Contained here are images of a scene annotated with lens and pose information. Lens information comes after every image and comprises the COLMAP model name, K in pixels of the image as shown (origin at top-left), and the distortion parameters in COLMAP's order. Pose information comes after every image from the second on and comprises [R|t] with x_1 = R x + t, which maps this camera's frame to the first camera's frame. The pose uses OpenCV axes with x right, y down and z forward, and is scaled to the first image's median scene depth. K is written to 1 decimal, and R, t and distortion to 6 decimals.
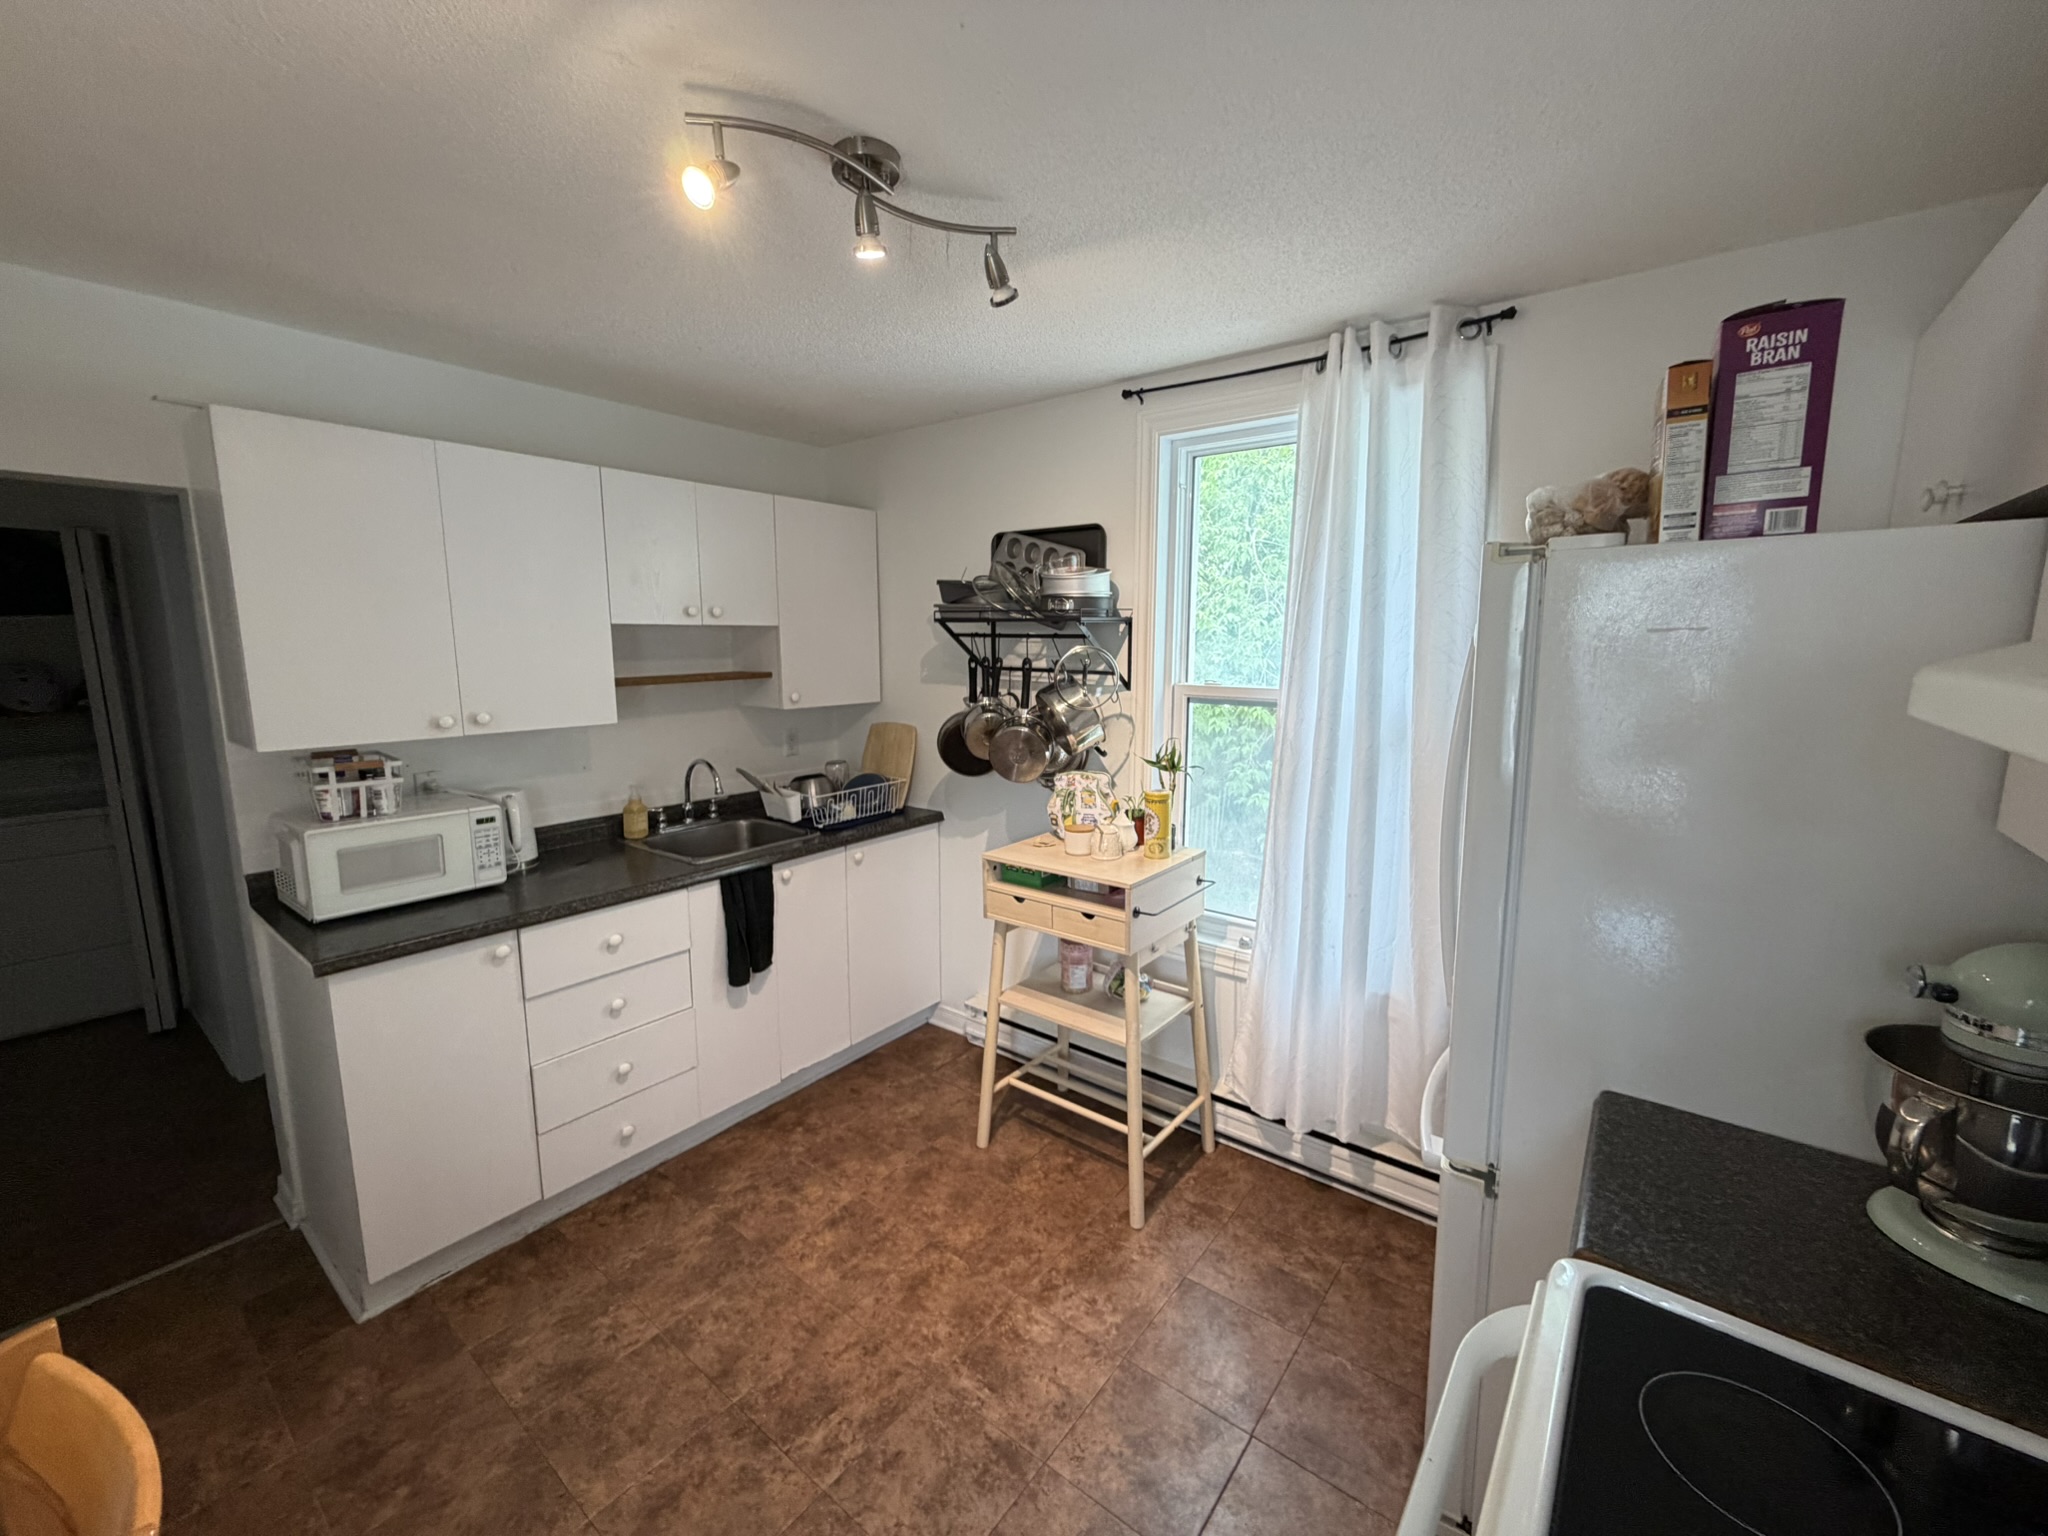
lens RADIAL K [[816.7, 0, 1028.7], [0, 816.7, 763.3], [0, 0, 1]] dist [0.001820, -0.000220]
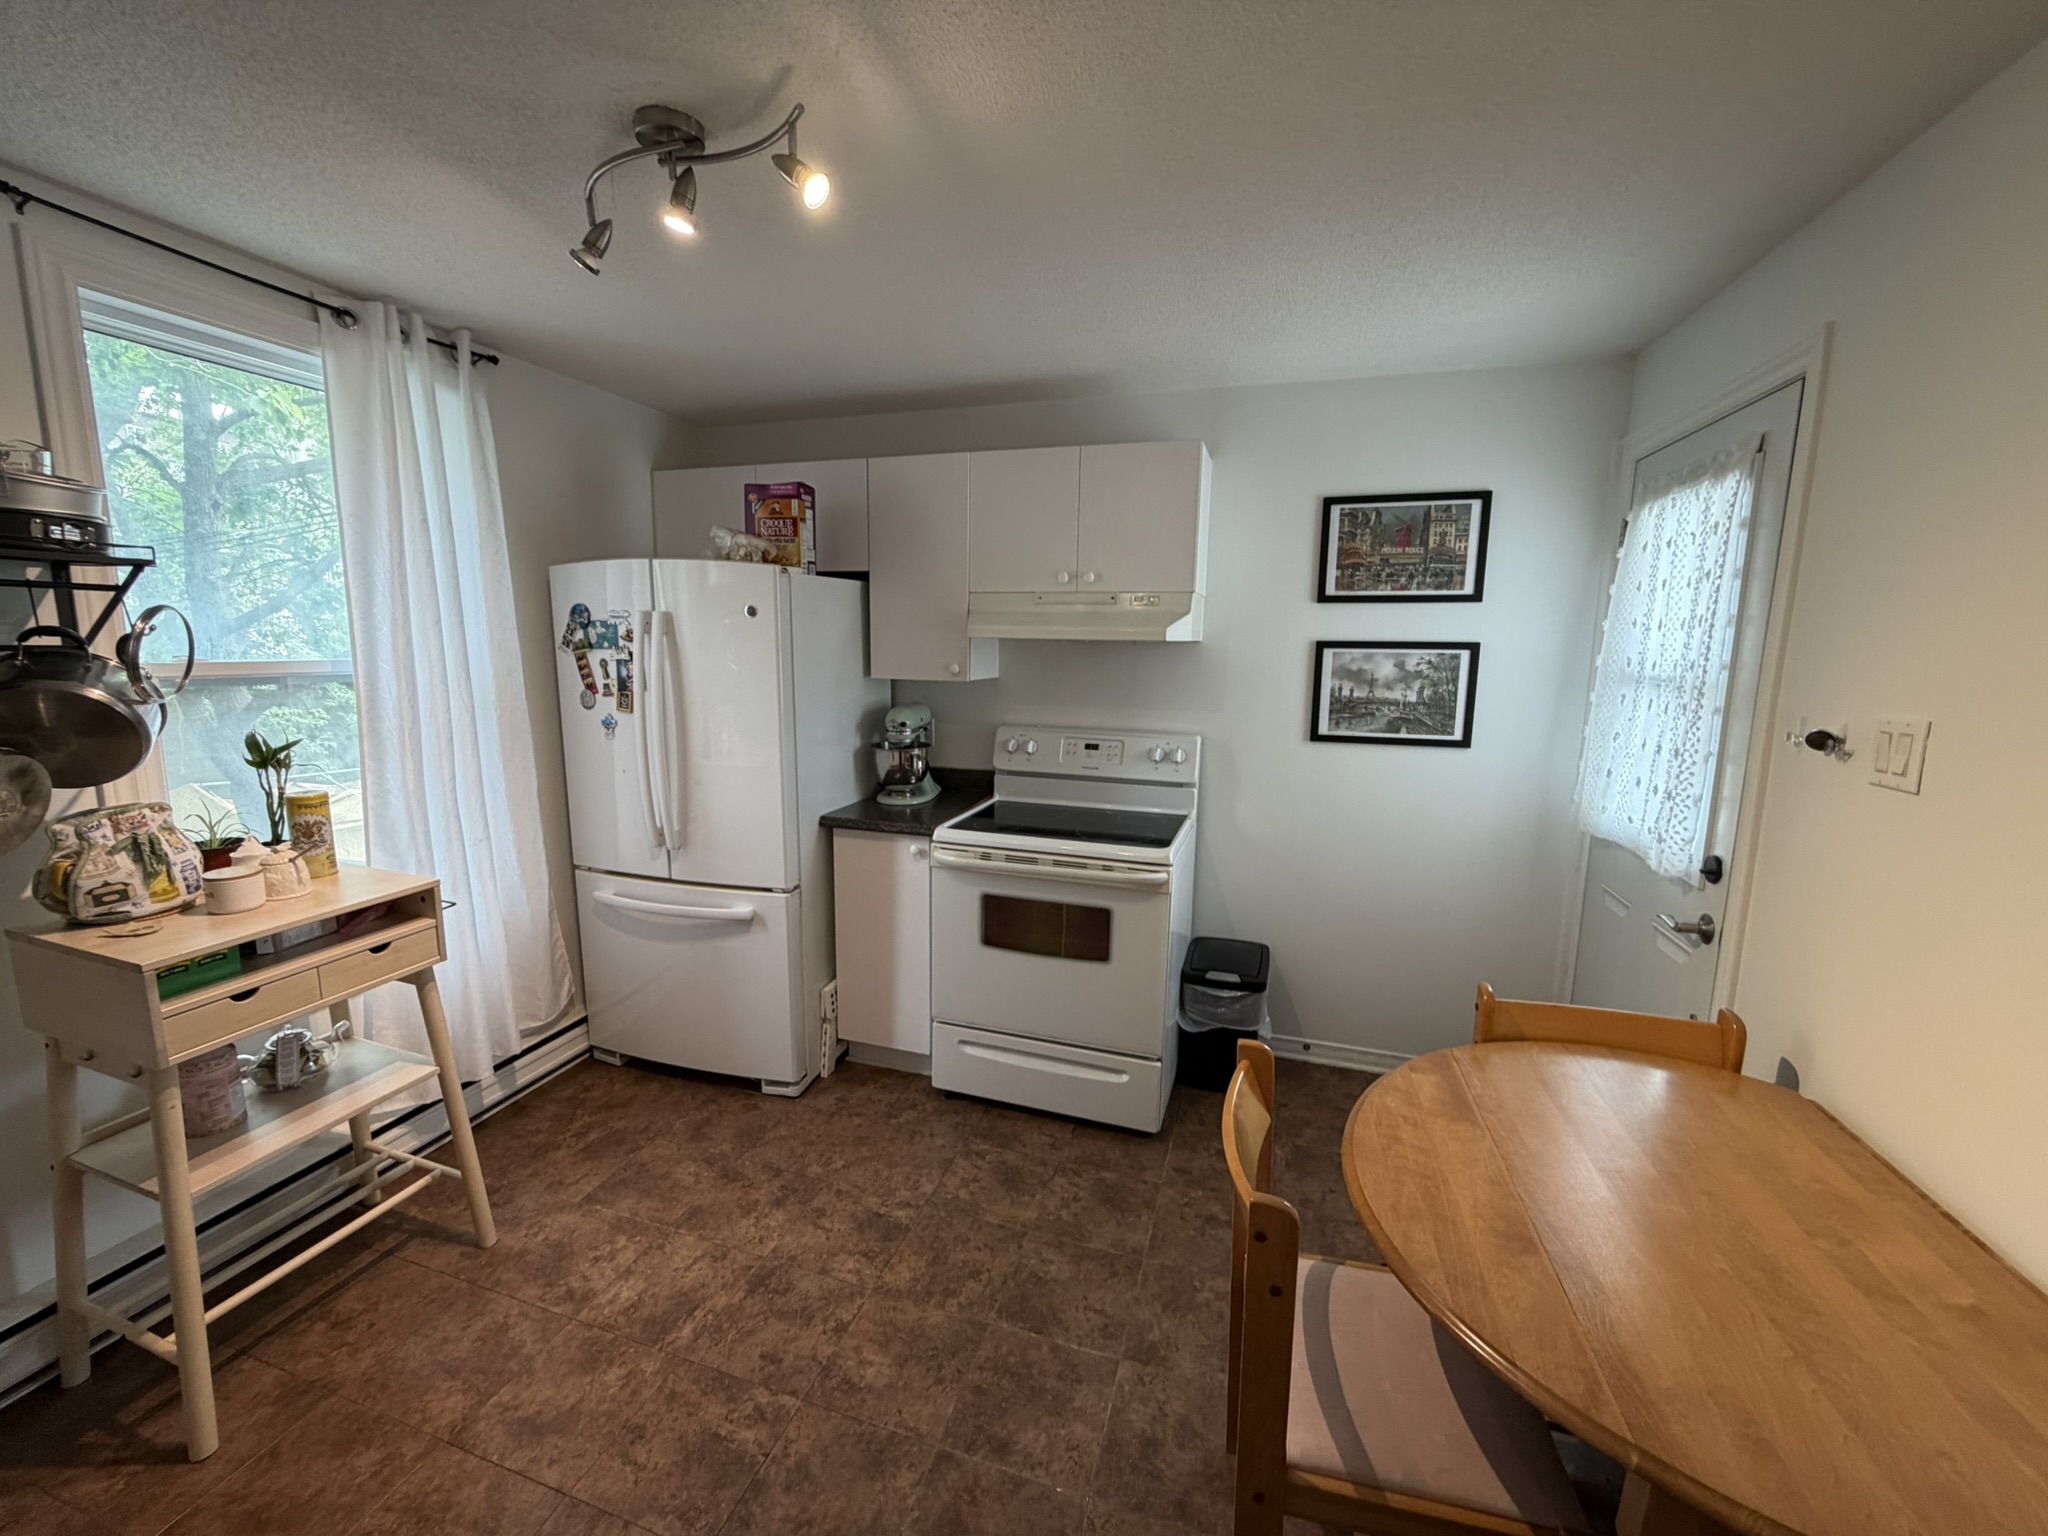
lens RADIAL K [[816.7, 0, 1007.2], [0, 816.7, 752.0], [0, 0, 1]] dist [0.001820, -0.000220]
pose [[-0.325757, -0.136232, 0.935587, -0.918431], [0.128511, 0.974000, 0.186571, -0.074580], [-0.936679, 0.181010, -0.299780, 0.690000]]
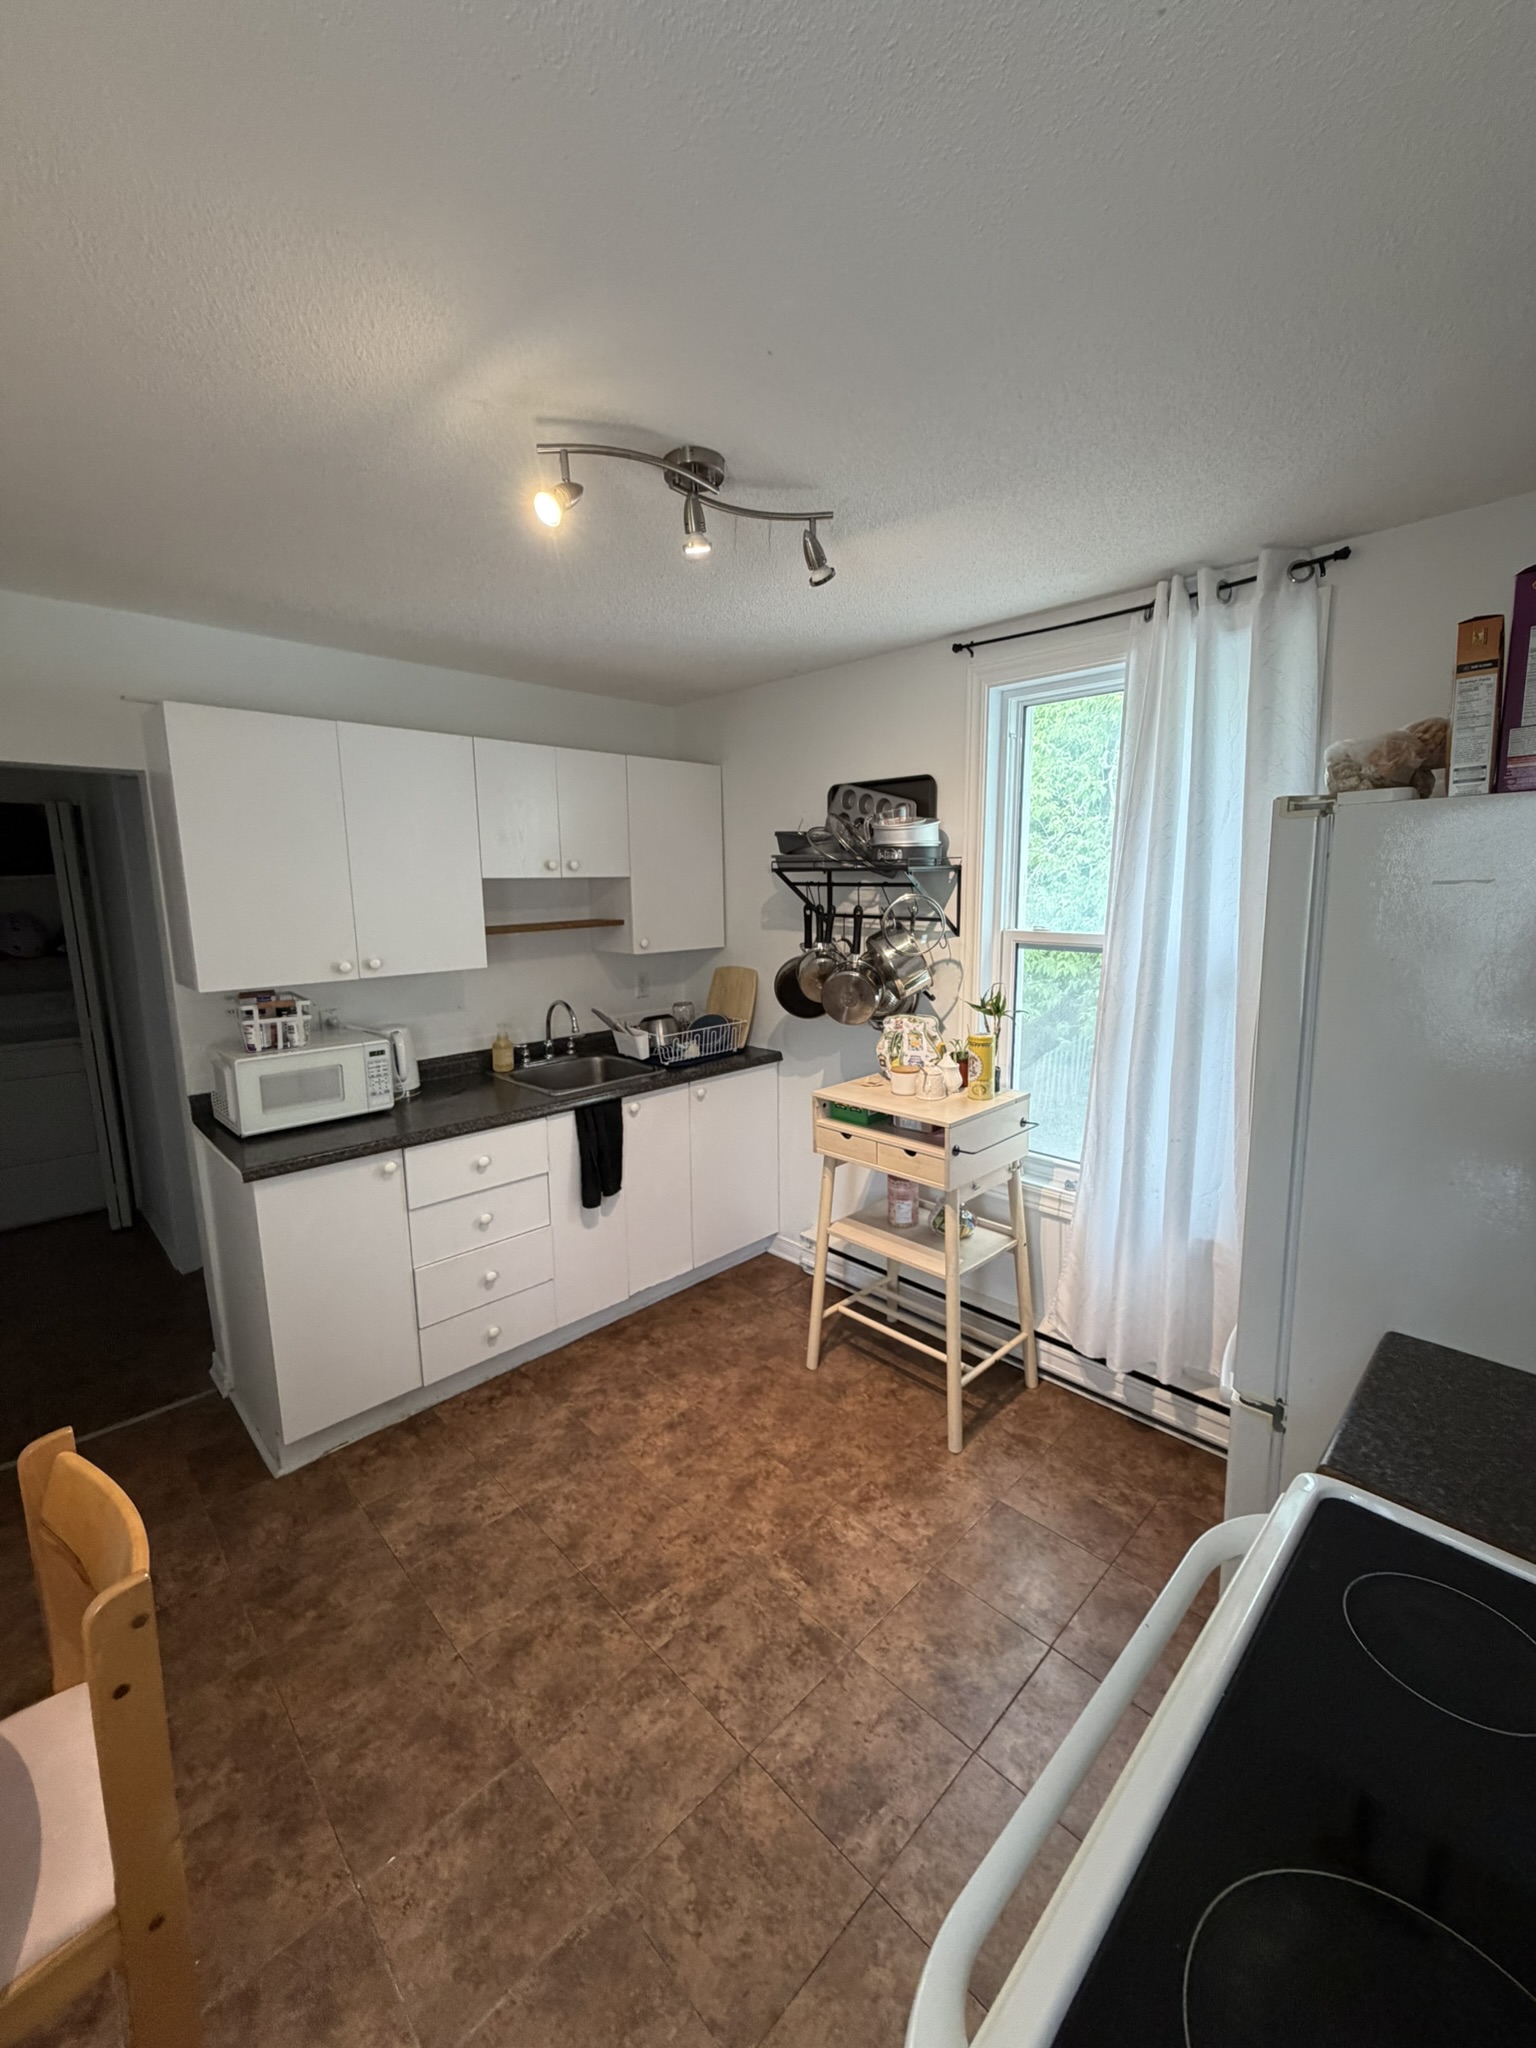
lens RADIAL K [[816.7, 0, 779.8], [0, 816.7, 1013.5], [0, 0, 1]] dist [0.001820, -0.000220]
pose [[0.991698, 0.008852, -0.128283, 0.043603], [-0.007493, 0.999911, 0.011074, -0.002329], [0.128370, -0.010021, 0.991676, -0.064429]]
